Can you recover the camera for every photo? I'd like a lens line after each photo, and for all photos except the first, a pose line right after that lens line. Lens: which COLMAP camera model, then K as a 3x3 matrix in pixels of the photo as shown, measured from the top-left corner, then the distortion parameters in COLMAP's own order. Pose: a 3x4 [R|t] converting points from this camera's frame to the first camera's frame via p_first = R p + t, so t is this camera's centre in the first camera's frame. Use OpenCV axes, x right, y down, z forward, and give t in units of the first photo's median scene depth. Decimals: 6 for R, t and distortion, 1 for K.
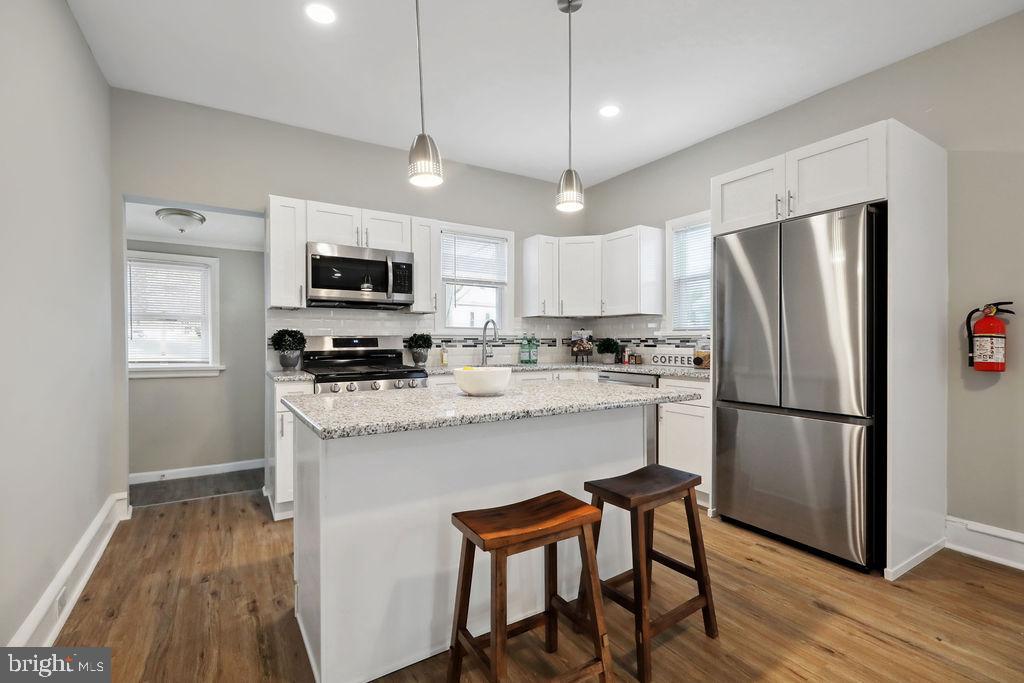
lens RADIAL K [[470.6, 0, 512.0], [0, 470.6, 341.5], [0, 0, 1]] dist [-0.000007, -0.000001]
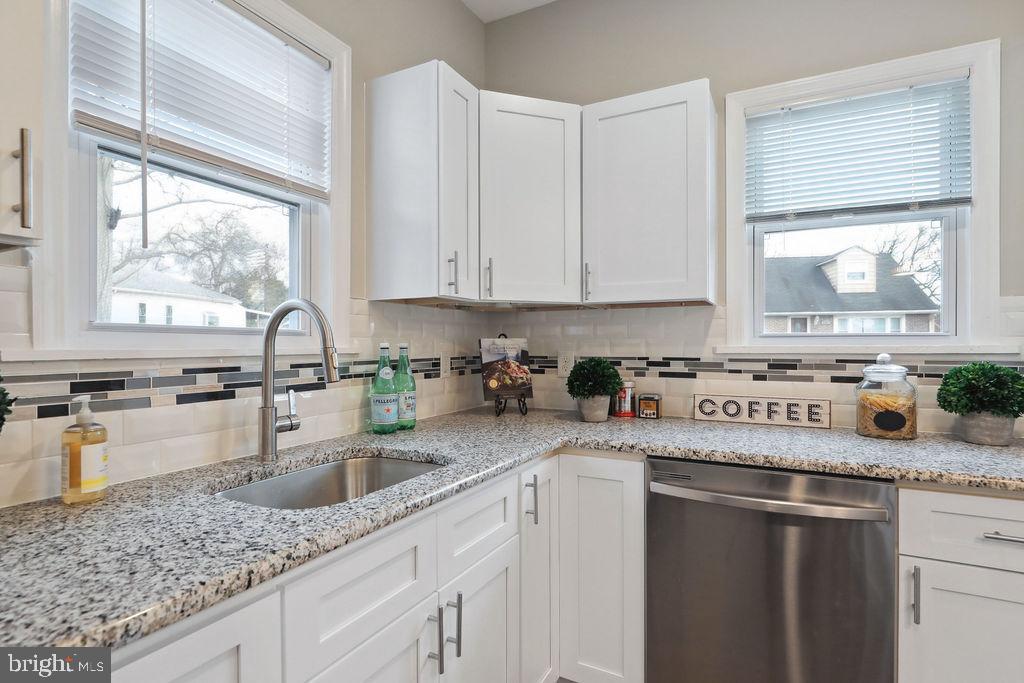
lens RADIAL K [[525.2, 0, 512.0], [0, 525.2, 341.5], [0, 0, 1]] dist [-0.001494, -0.000575]
pose [[0.862291, 0.001346, 0.506412, -0.092943], [0.000650, 0.999993, -0.003764, -0.020831], [-0.506413, 0.003575, 0.862284, 0.662469]]
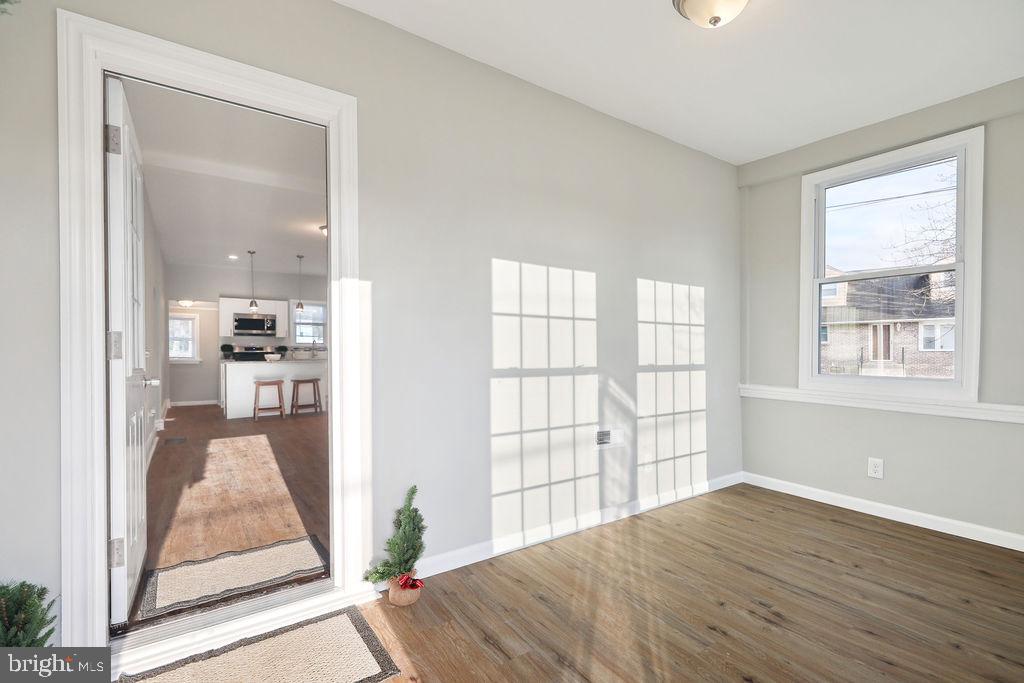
lens RADIAL K [[464.2, 0, 508.7], [0, 464.2, 358.7], [0, 0, 1]] dist [-0.000619, -0.000186]
pose [[0.999324, -0.010568, 0.035206, 0.873291], [0.010680, 0.999938, -0.003004, 0.069493], [-0.035172, 0.003378, 0.999376, -1.440353]]
